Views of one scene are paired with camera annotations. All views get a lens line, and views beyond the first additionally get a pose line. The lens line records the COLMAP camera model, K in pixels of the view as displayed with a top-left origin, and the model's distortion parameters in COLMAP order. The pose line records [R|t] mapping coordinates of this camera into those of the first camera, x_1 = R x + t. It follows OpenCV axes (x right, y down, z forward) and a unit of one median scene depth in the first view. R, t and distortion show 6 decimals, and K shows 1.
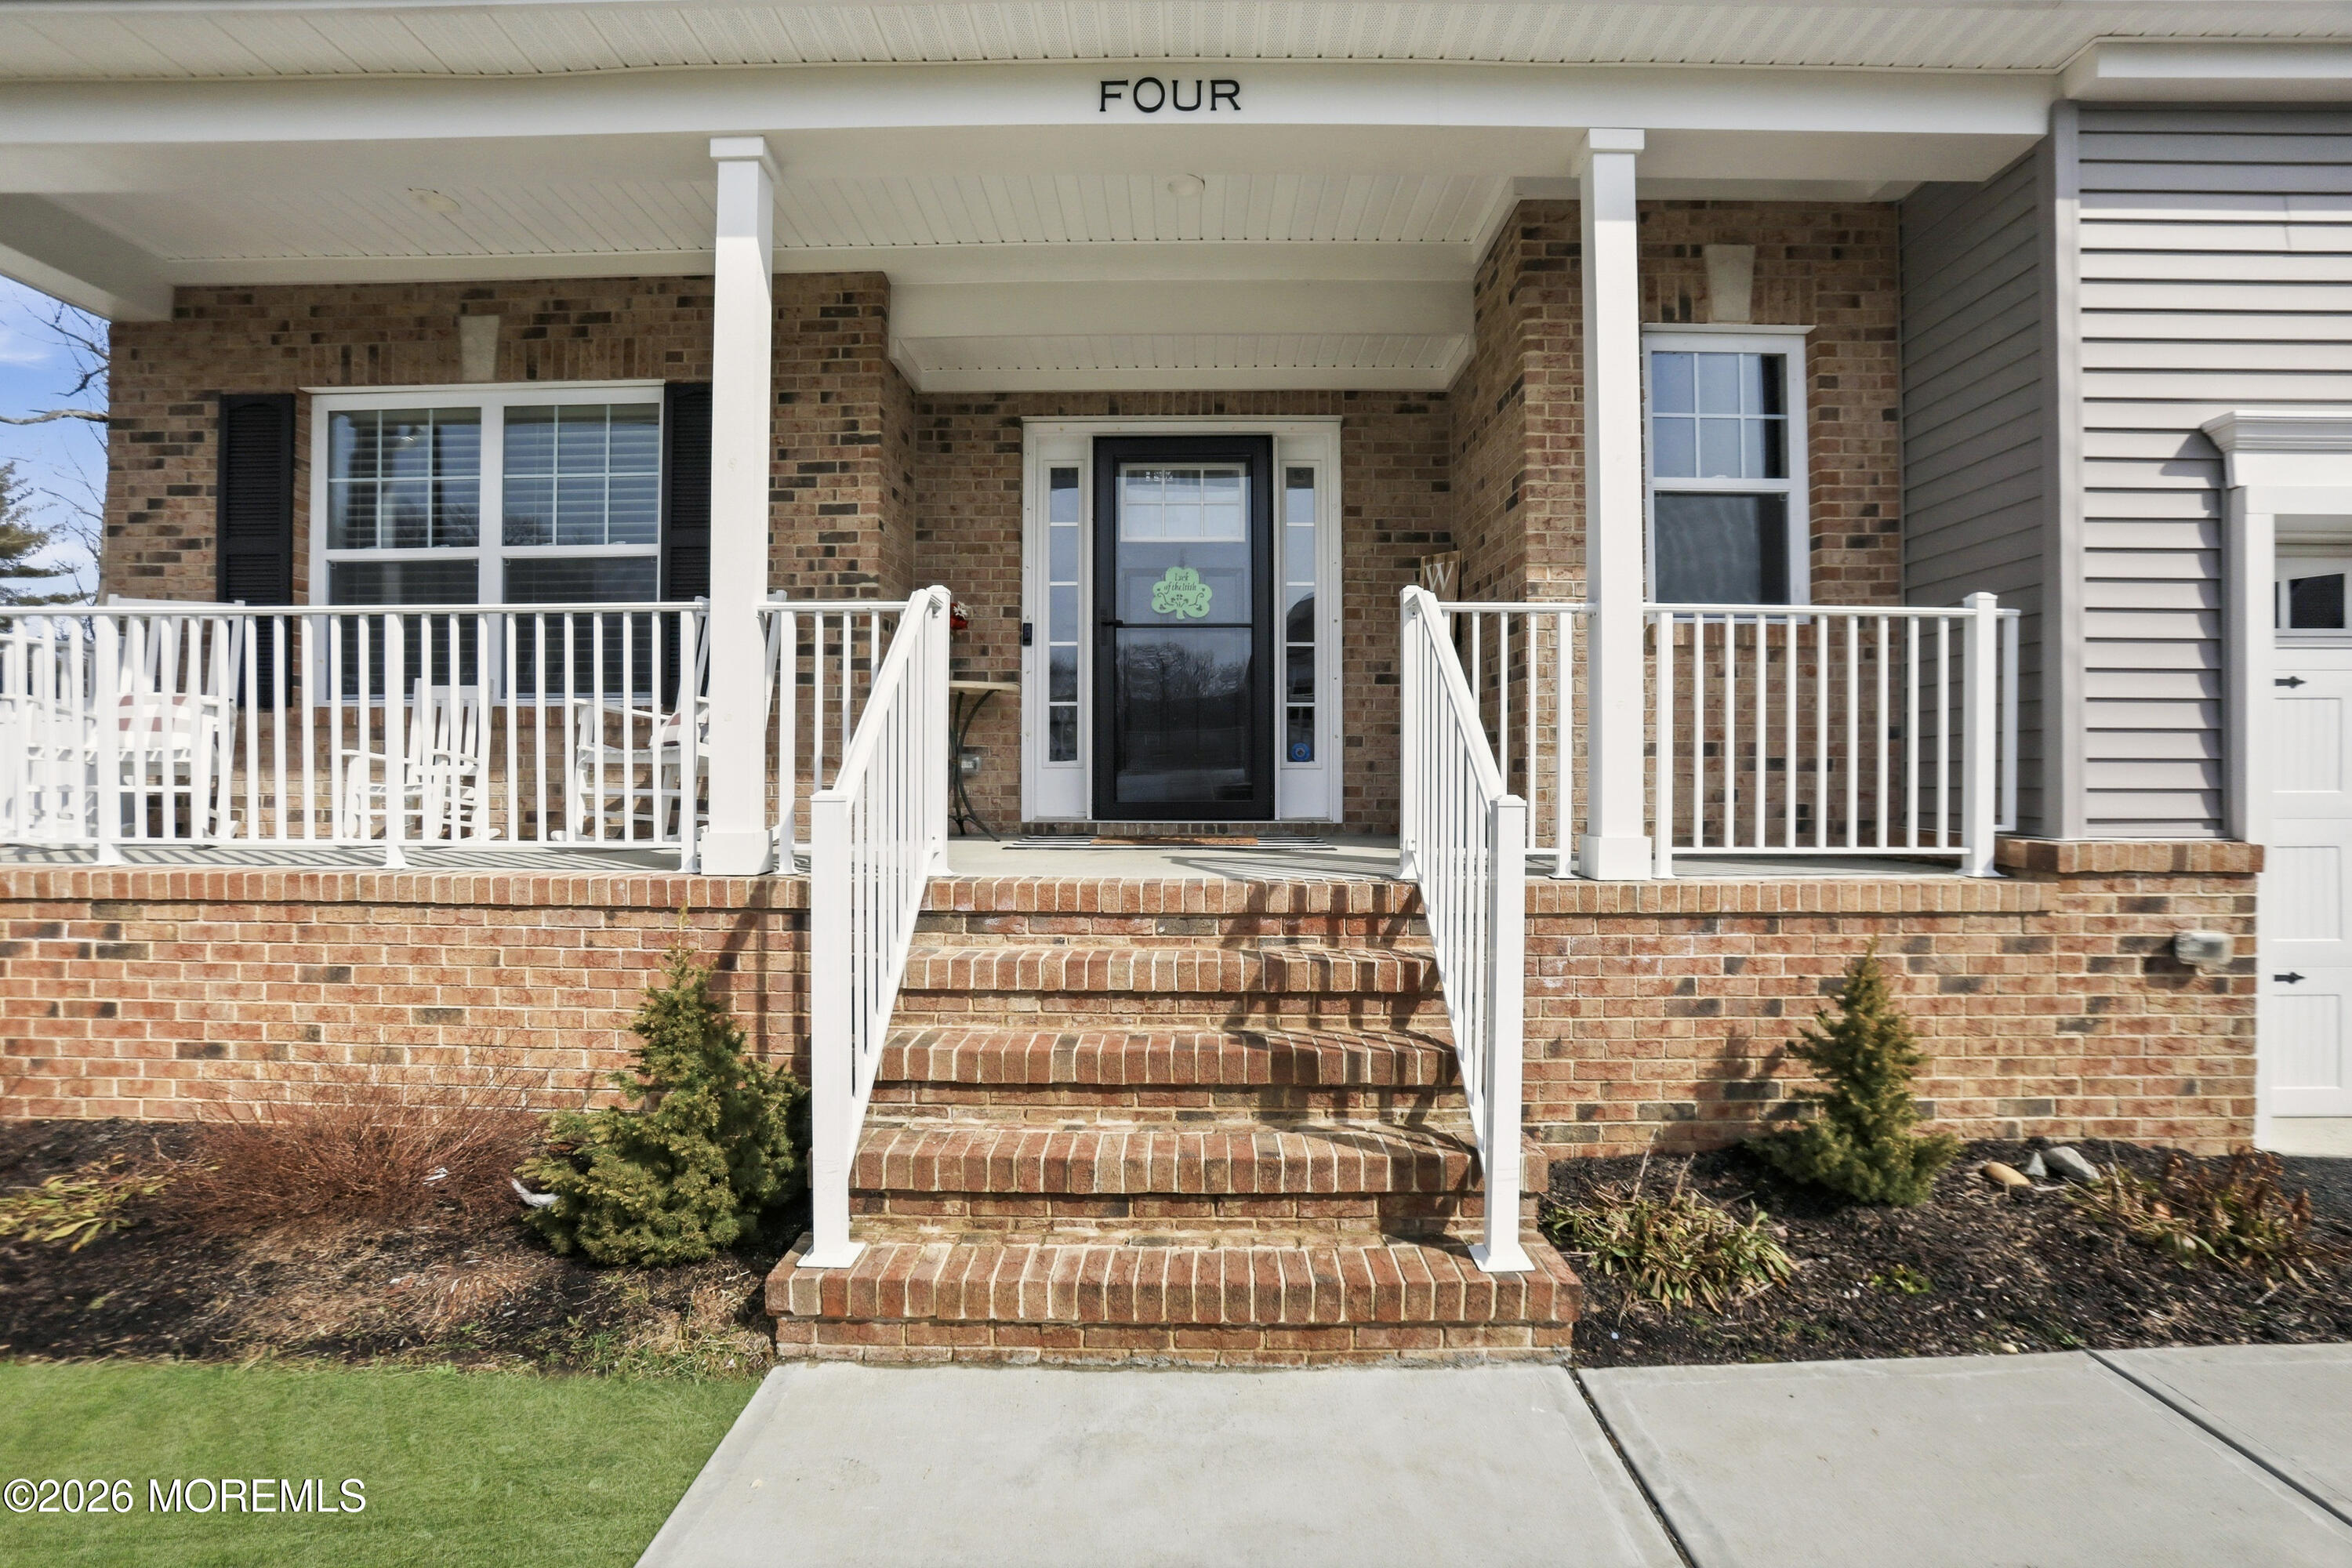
lens RADIAL K [[1079.8, 0, 1184.1], [0, 1079.8, 770.4], [0, 0, 1]] dist [-0.069552, 0.025527]
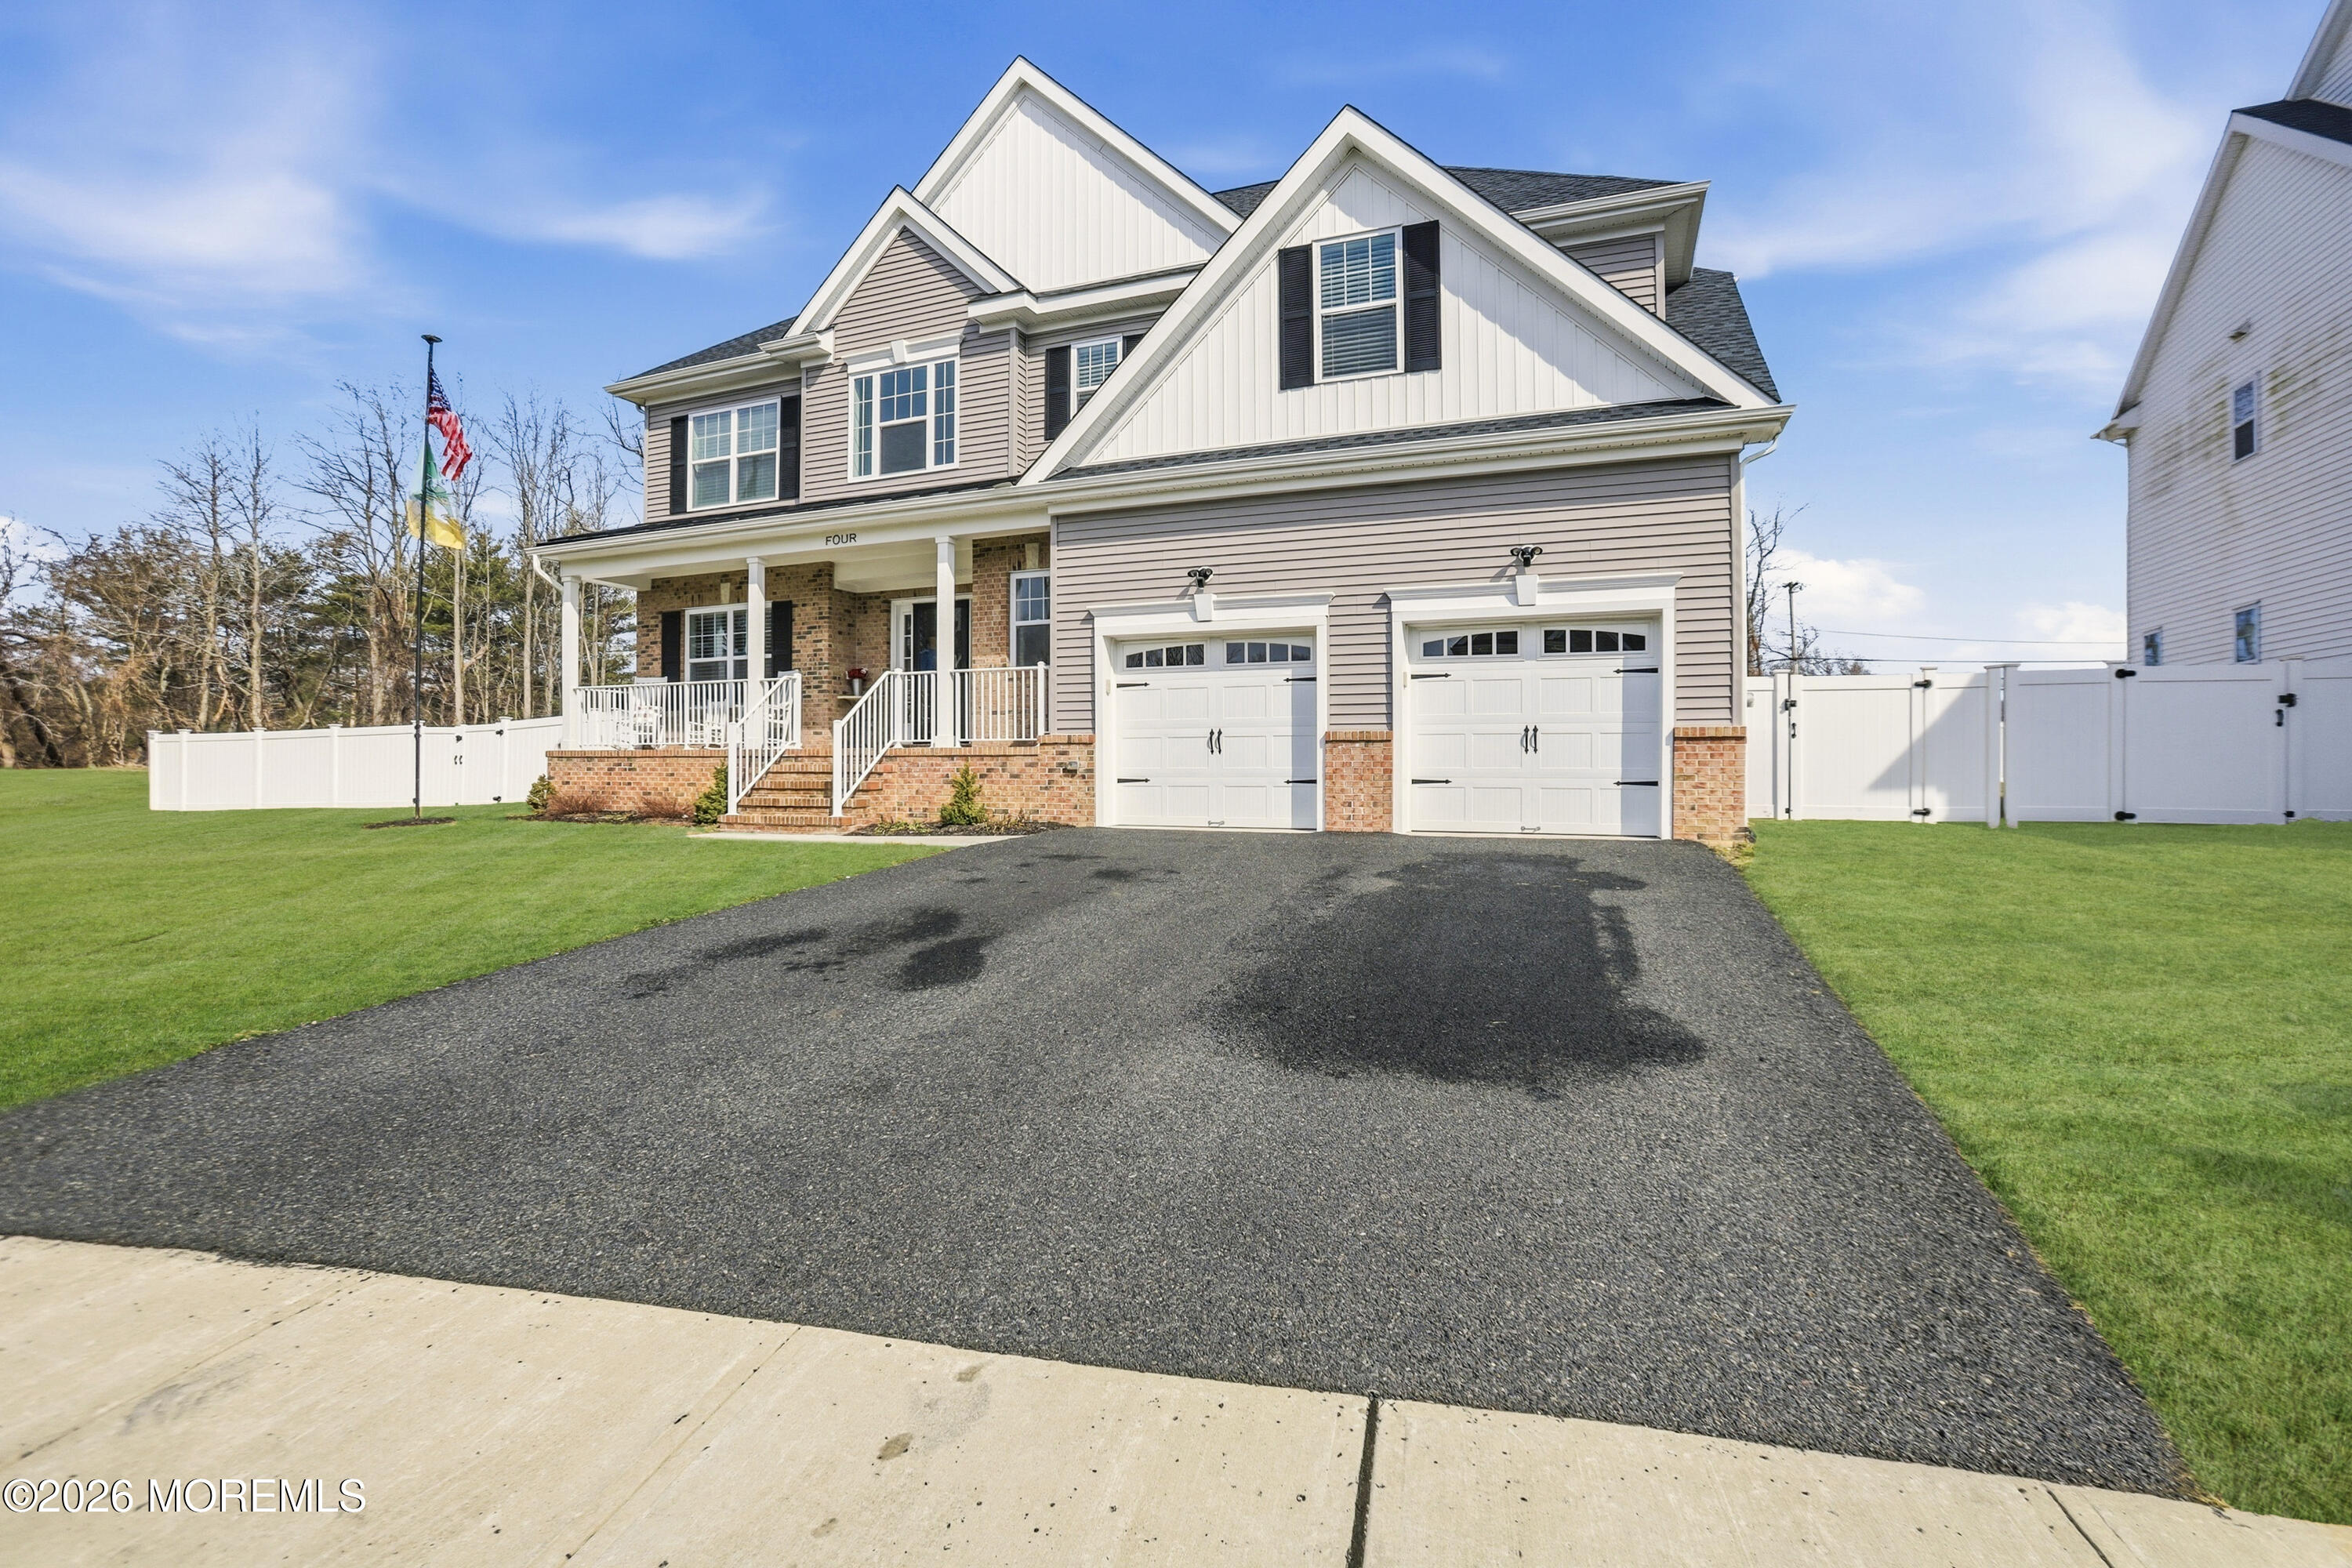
lens RADIAL K [[1079.8, 0, 1184.1], [0, 1079.8, 770.4], [0, 0, 1]] dist [-0.069552, 0.025527]
pose [[0.931697, -0.001764, -0.363232, 2.568397], [0.002239, 0.999997, 0.000888, 0.183164], [0.363230, -0.001640, 0.931698, -2.149074]]
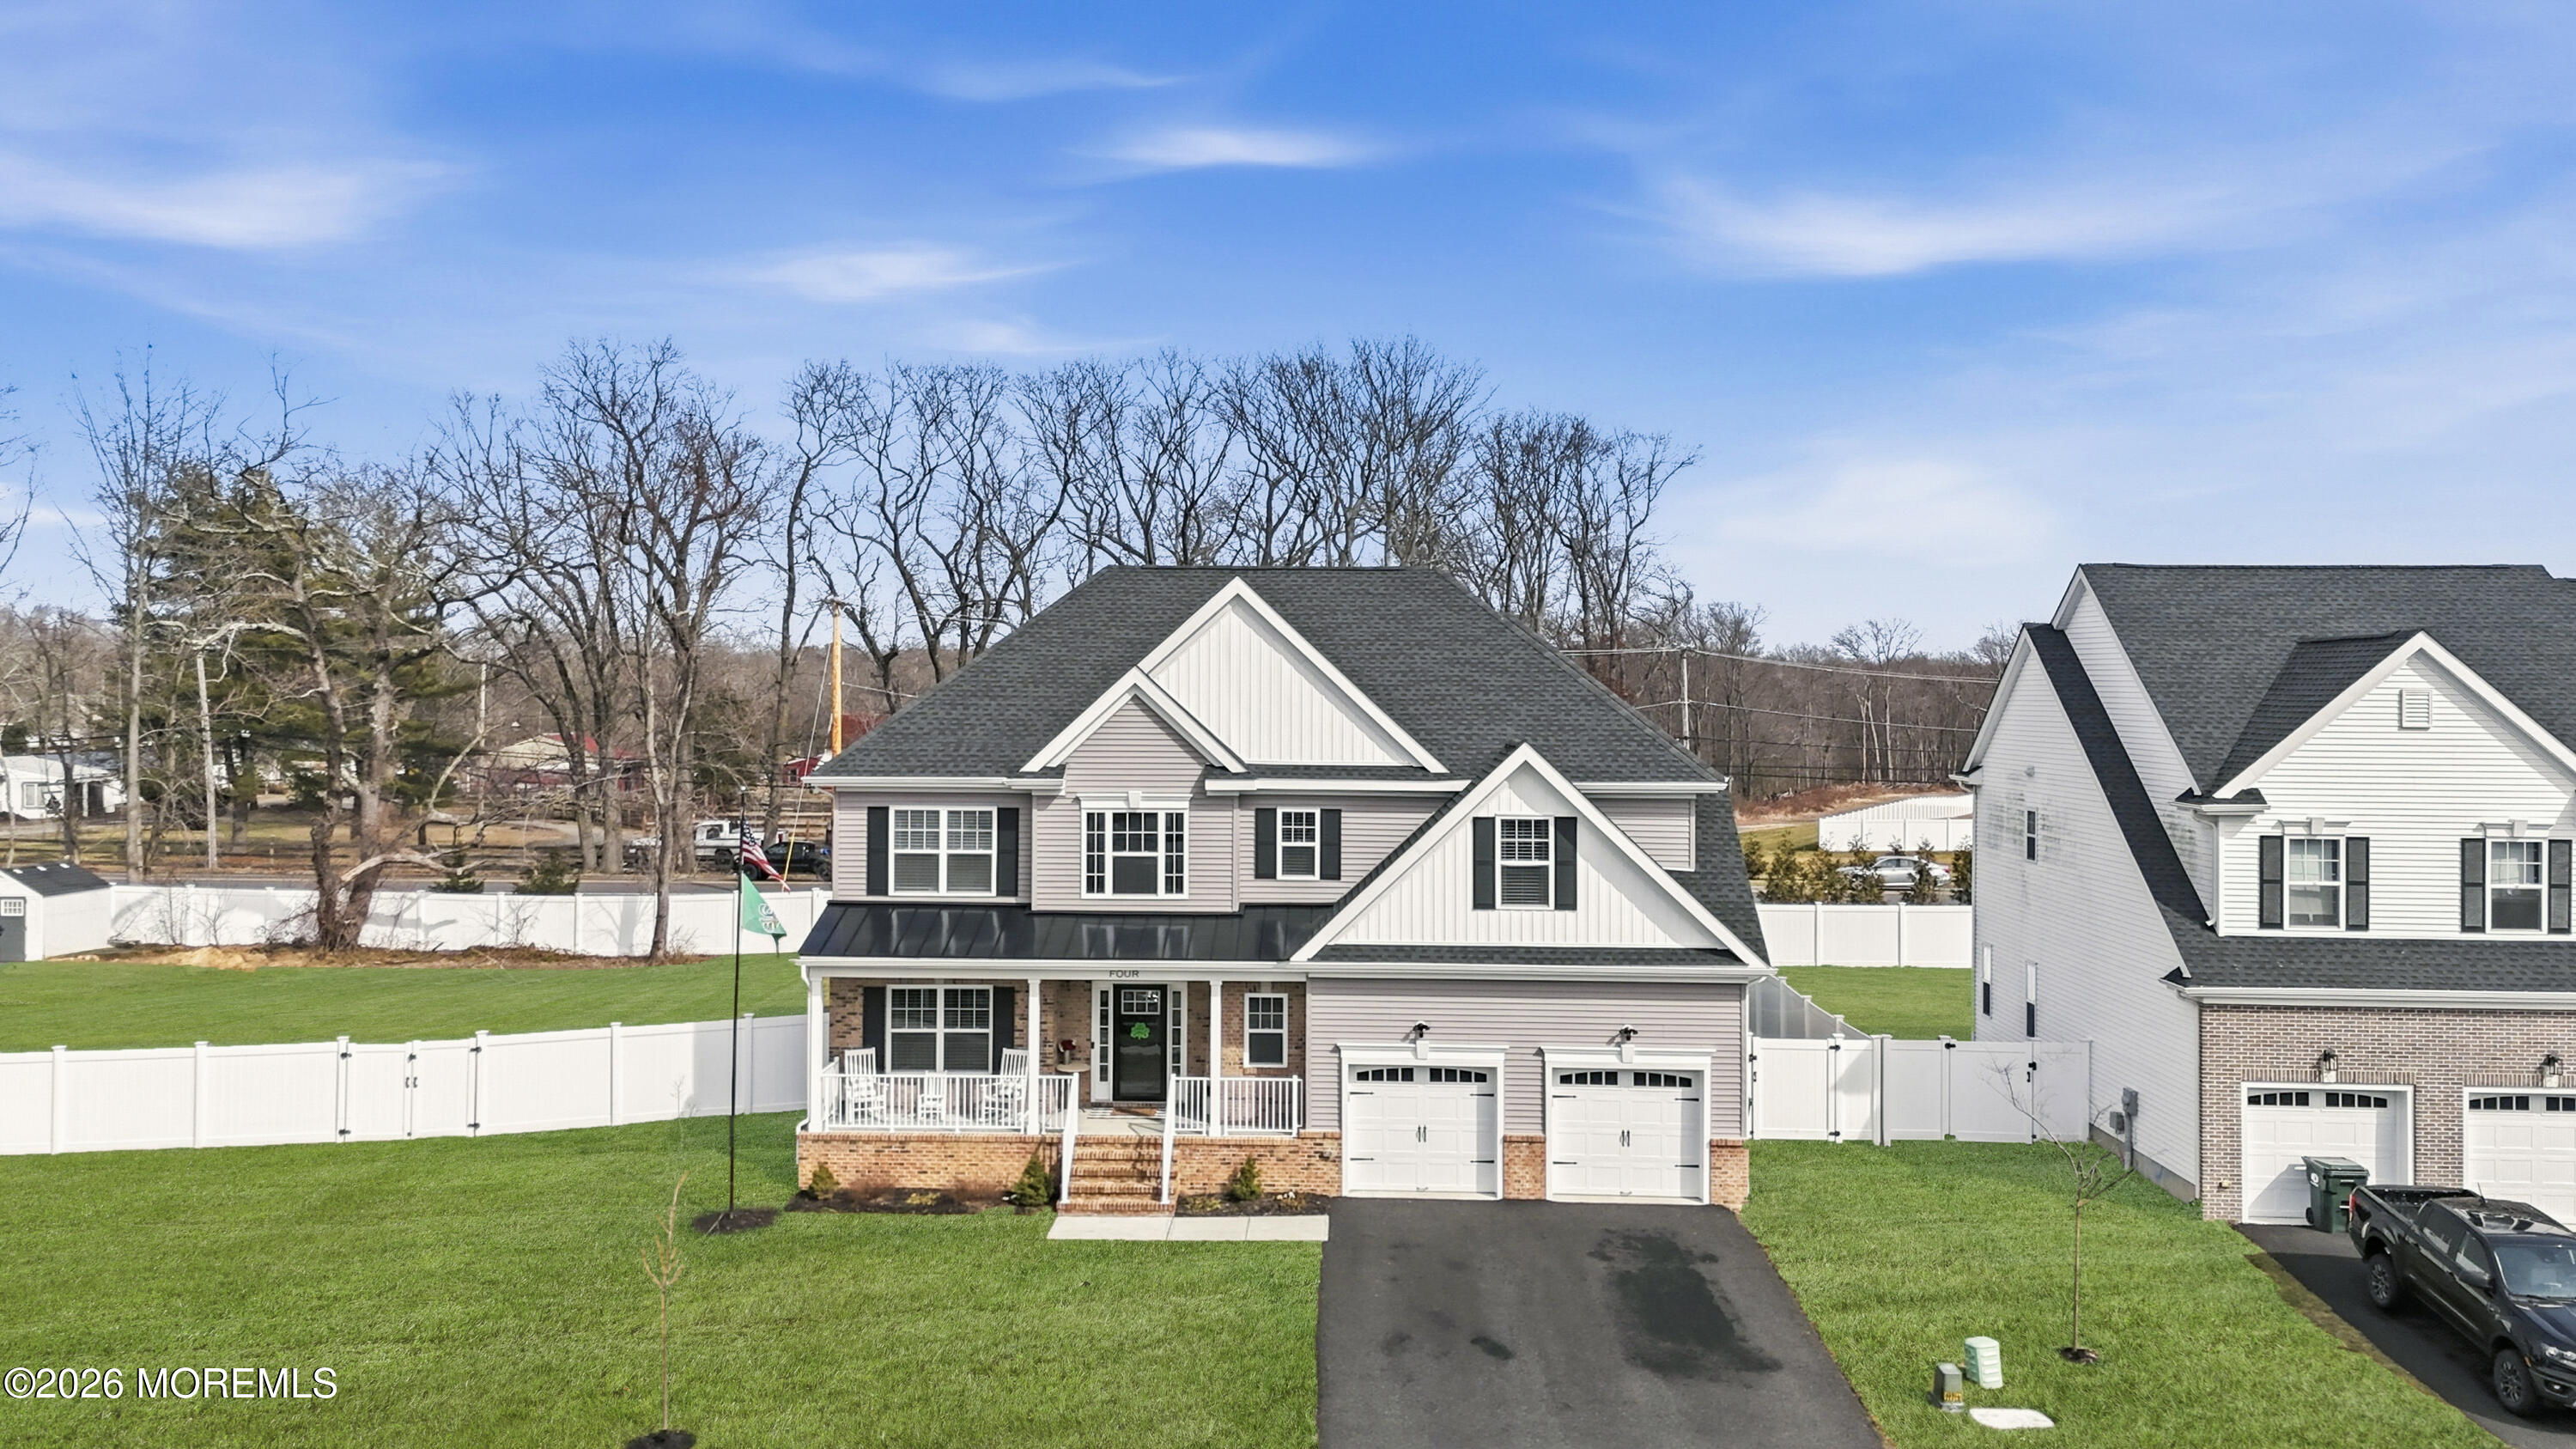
lens RADIAL K [[2079.5, 0, 1304.7], [0, 2079.5, 708.9], [0, 0, 1]] dist [0.163816, -0.001701]
pose [[0.999527, 0.005782, -0.030210, 1.141785], [-0.004936, 0.999596, 0.027978, -2.211106], [0.030360, -0.027815, 0.999152, -8.867361]]
